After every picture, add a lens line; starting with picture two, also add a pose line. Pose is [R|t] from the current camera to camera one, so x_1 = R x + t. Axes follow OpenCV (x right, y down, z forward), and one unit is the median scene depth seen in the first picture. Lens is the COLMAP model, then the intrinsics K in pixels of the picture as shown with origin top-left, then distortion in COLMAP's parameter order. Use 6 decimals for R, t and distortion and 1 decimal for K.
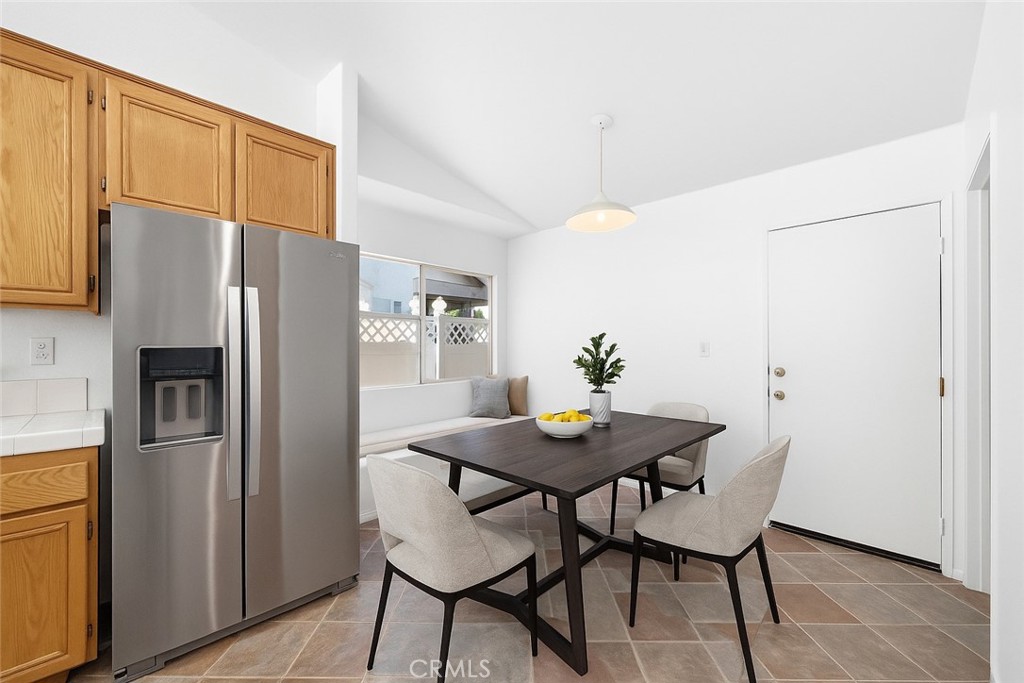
lens RADIAL K [[397.2, 0, 511.5], [0, 397.2, 346.3], [0, 0, 1]] dist [-0.002959, -0.000417]
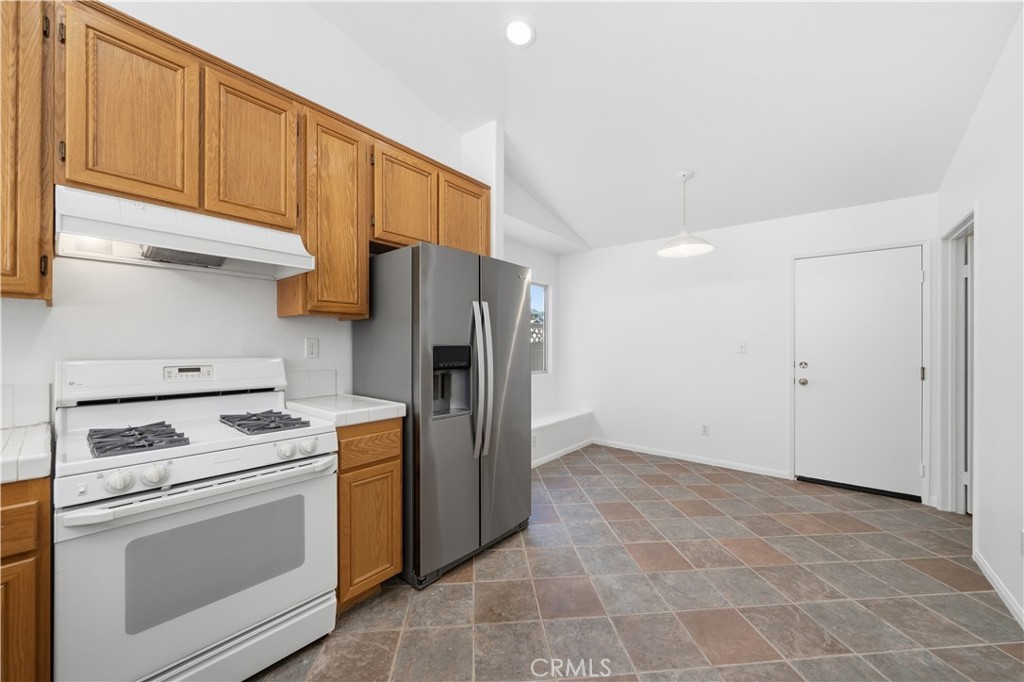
lens RADIAL K [[383.3, 0, 507.4], [0, 383.3, 345.0], [0, 0, 1]] dist [-0.002083, -0.000327]
pose [[0.995936, 0.001112, 0.090054, -0.665078], [-0.001248, 0.999998, 0.001448, -0.001428], [-0.090052, -0.001554, 0.995936, -0.300459]]
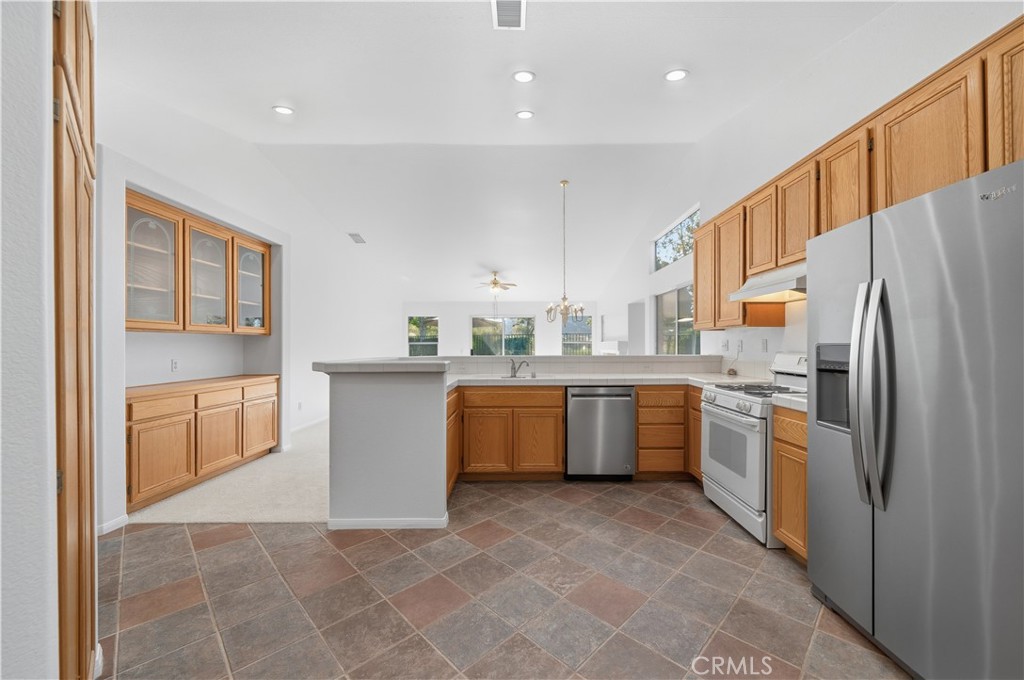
lens RADIAL K [[385.7, 0, 526.8], [0, 385.7, 343.1], [0, 0, 1]] dist [-0.004015, -0.000236]
pose [[-0.693353, -0.005122, -0.720580, 0.525994], [-0.000113, 0.999976, -0.006998, 0.005949], [0.720598, -0.004771, -0.693336, 0.989733]]
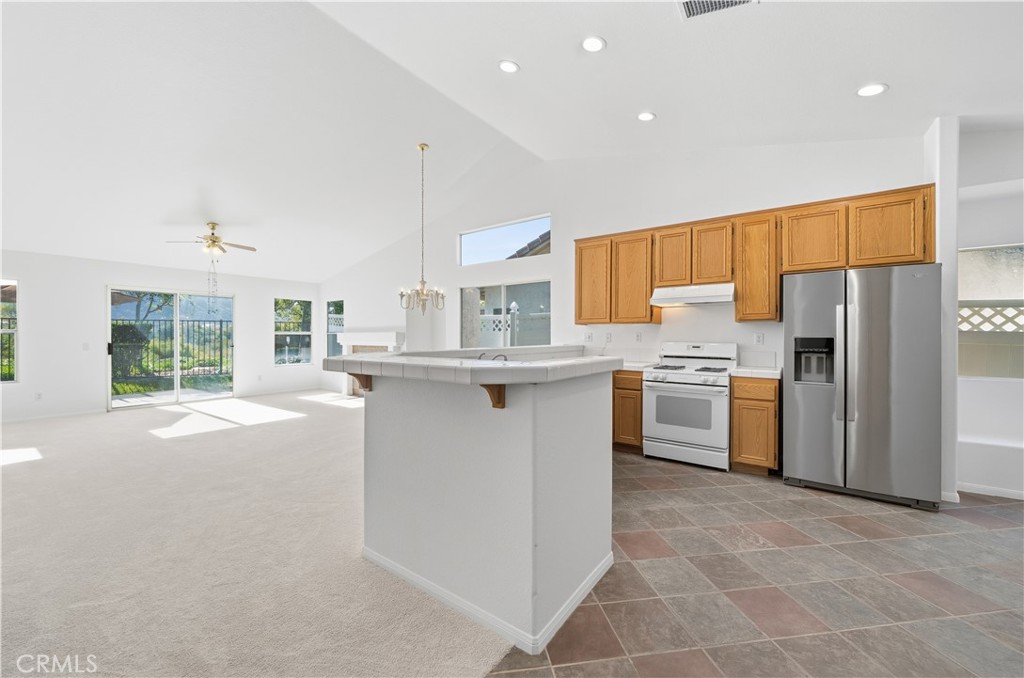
lens RADIAL K [[389.2, 0, 512.0], [0, 389.2, 339.0], [0, 0, 1]] dist [-0.000506, -0.000055]
pose [[0.152068, 0.004308, -0.988361, 0.823216], [-0.001625, 0.999990, 0.004108, 0.004928], [0.988369, 0.000981, 0.152073, -0.756048]]
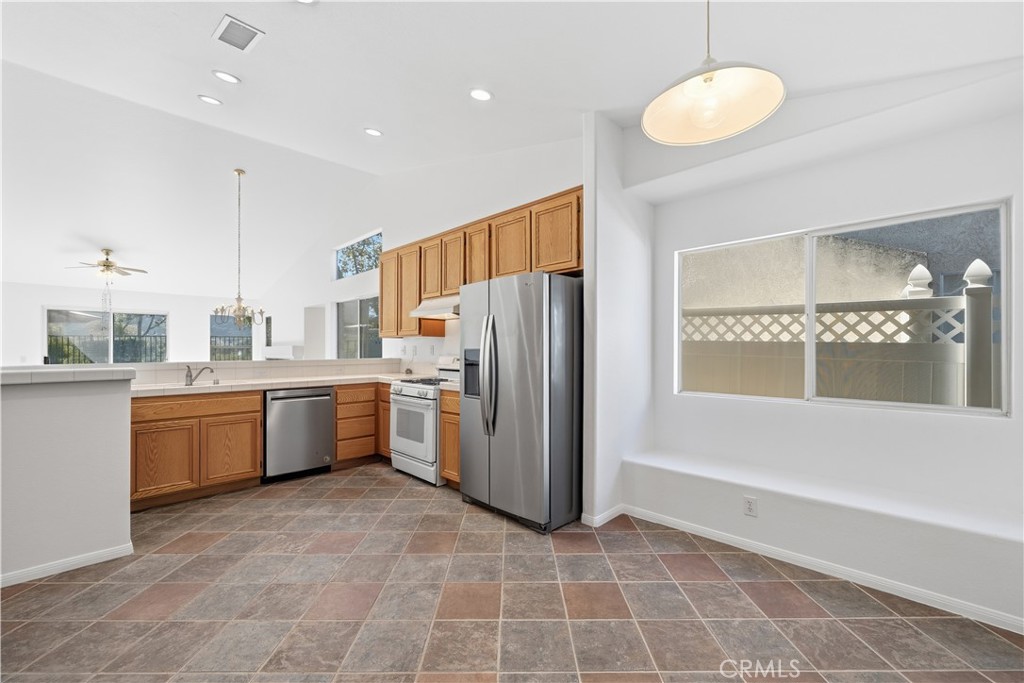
lens RADIAL K [[408.5, 0, 512.3], [0, 408.5, 349.1], [0, 0, 1]] dist [-0.001944, -0.000158]
pose [[0.008272, -0.003449, -0.999960, 1.089488], [0.001805, 0.999992, -0.003434, 0.007493], [0.999964, -0.001776, 0.008279, 1.034207]]
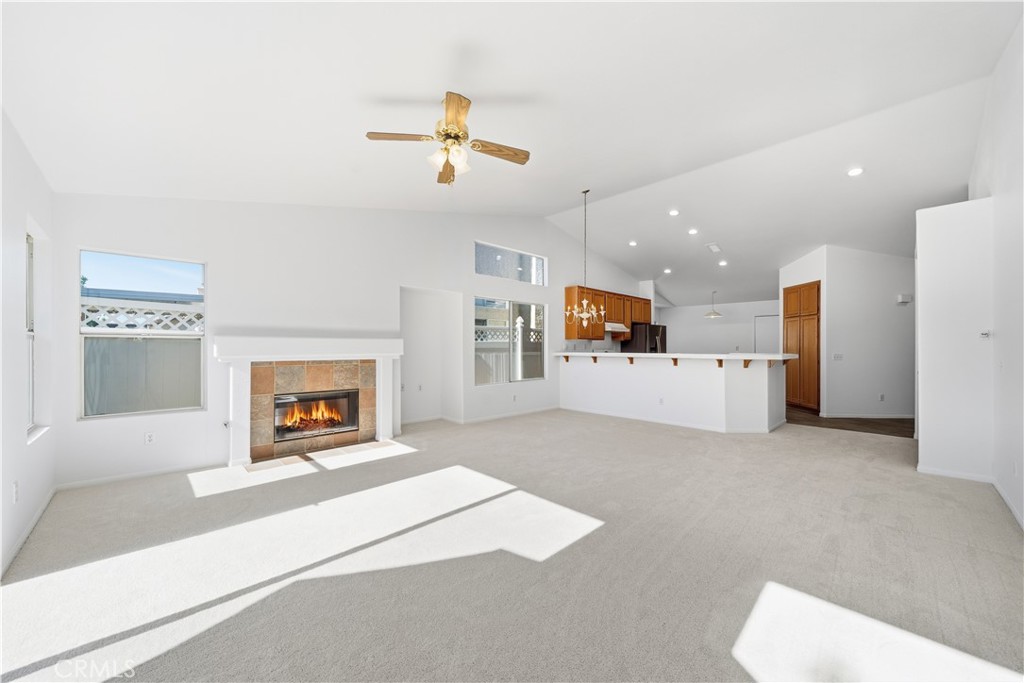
lens RADIAL K [[397.2, 0, 511.5], [0, 397.2, 346.3], [0, 0, 1]] dist [-0.002959, -0.000417]
pose [[1.000000, 0.000859, -0.000268, -2.549715], [-0.000861, 0.999978, -0.006634, 0.016538], [0.000262, 0.006634, 0.999978, -4.236311]]
